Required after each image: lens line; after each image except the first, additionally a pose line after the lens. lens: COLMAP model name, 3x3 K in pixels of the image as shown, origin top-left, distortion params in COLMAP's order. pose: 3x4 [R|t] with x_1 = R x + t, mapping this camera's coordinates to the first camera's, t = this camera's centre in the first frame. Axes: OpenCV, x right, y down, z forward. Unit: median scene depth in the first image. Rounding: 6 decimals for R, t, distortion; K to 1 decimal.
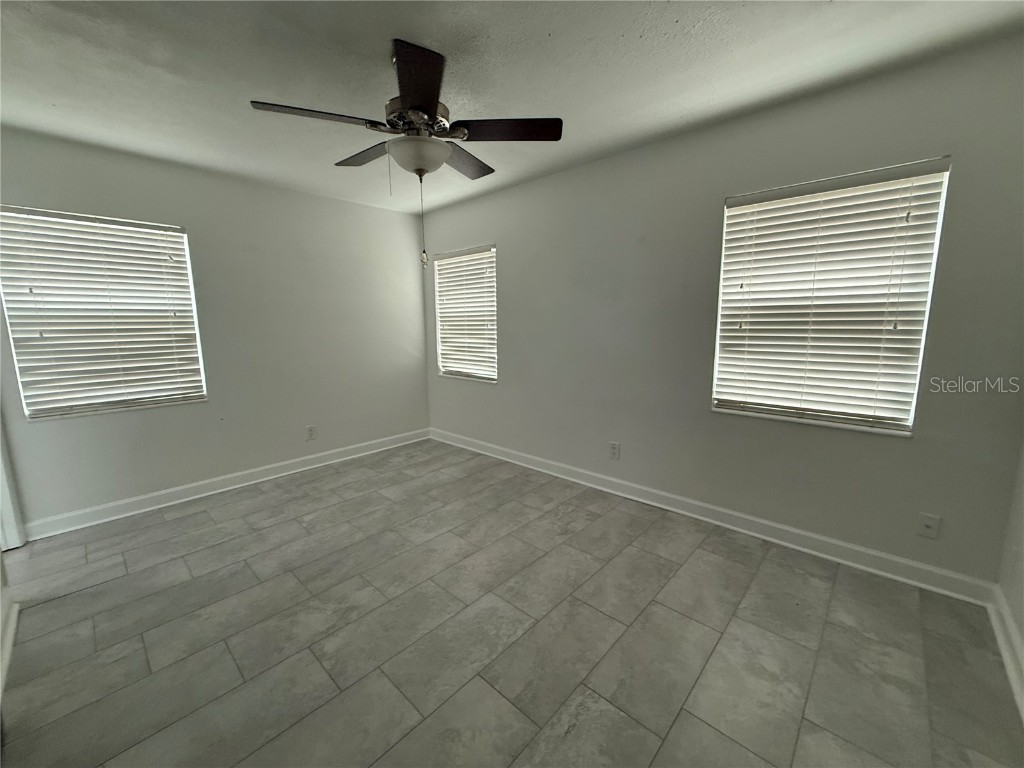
lens RADIAL K [[407.4, 0, 509.1], [0, 407.4, 383.5], [0, 0, 1]] dist [-0.000848, 0.000017]
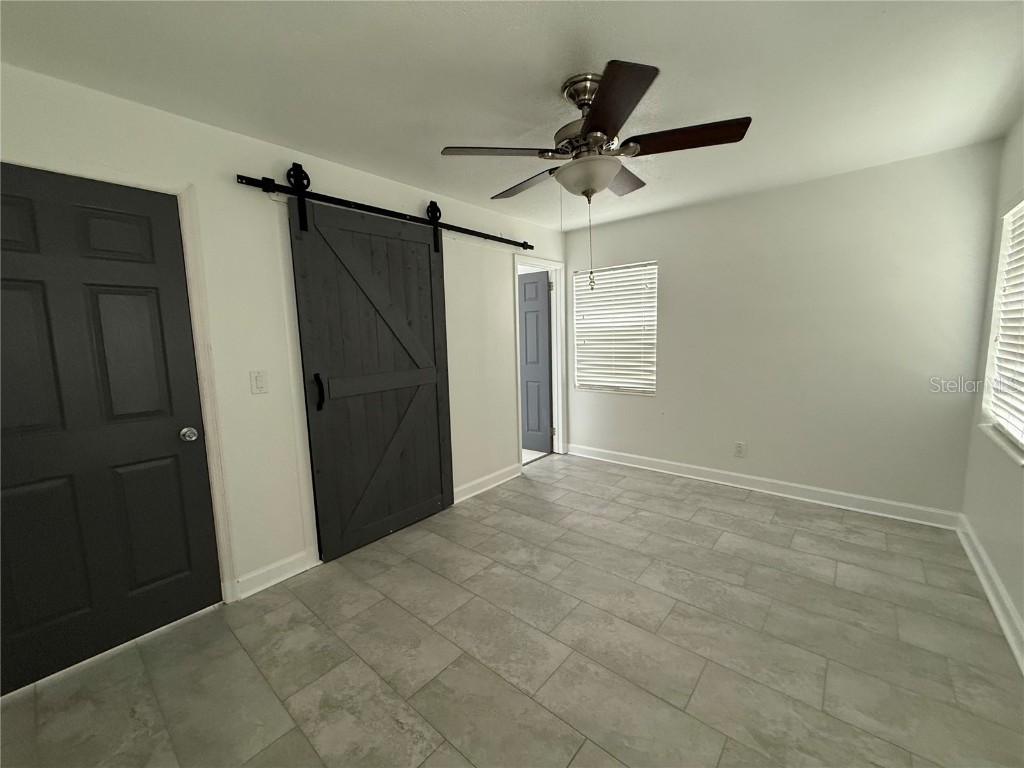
lens RADIAL K [[407.4, 0, 509.1], [0, 407.4, 383.5], [0, 0, 1]] dist [-0.000848, 0.000017]
pose [[0.040774, 0.129531, -0.990737, 0.562871], [-0.122386, 0.984742, 0.123711, -0.113224], [0.991645, 0.116208, 0.056005, 0.559714]]
